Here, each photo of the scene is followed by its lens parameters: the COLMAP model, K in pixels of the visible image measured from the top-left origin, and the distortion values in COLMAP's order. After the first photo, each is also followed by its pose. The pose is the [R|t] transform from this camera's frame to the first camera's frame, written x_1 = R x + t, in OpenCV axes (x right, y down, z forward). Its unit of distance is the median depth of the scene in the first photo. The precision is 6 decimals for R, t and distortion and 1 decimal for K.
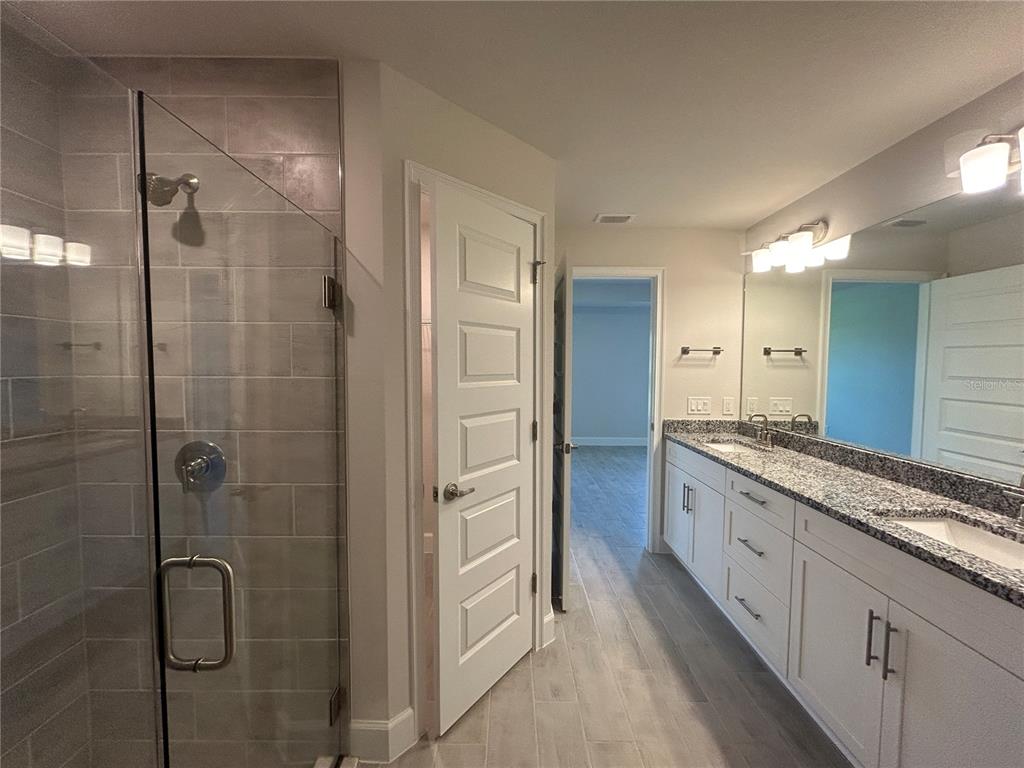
lens RADIAL K [[413.8, 0, 511.4], [0, 413.8, 385.4], [0, 0, 1]] dist [0.001848, 0.000856]
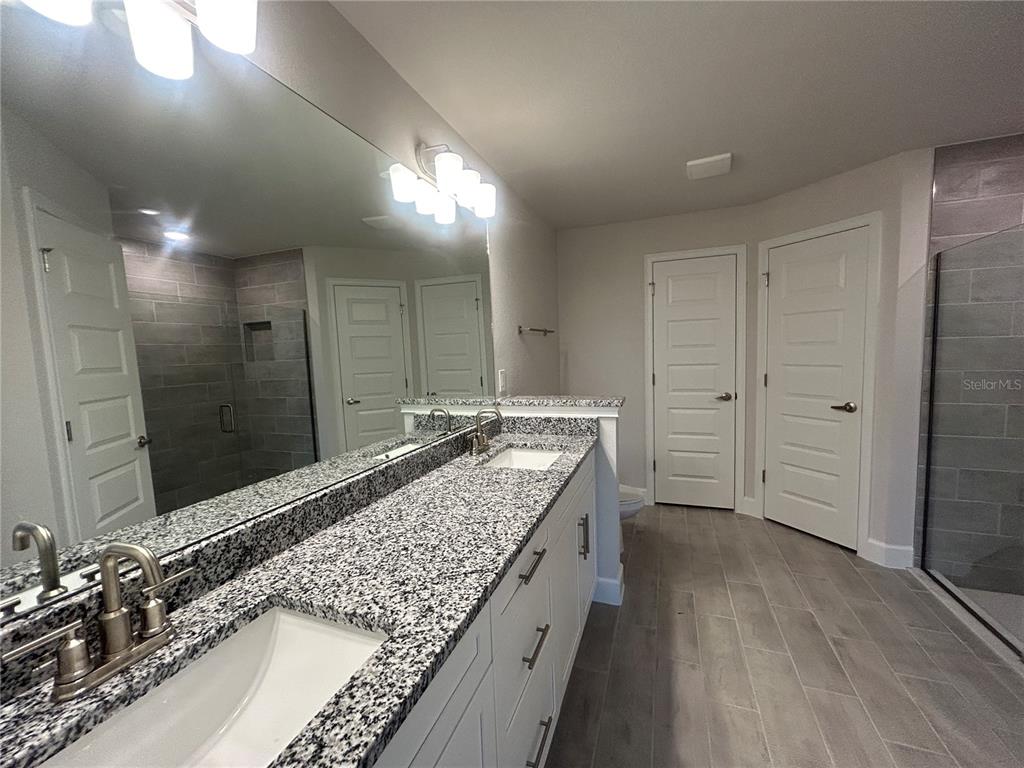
lens RADIAL K [[413.8, 0, 518.4], [0, 413.8, 383.9], [0, 0, 1]] dist [0.001848, 0.000856]
pose [[-0.934014, 0.005082, 0.357200, 0.366393], [0.057219, 0.989117, 0.135545, -0.054555], [-0.352623, 0.147040, -0.924141, 1.407266]]
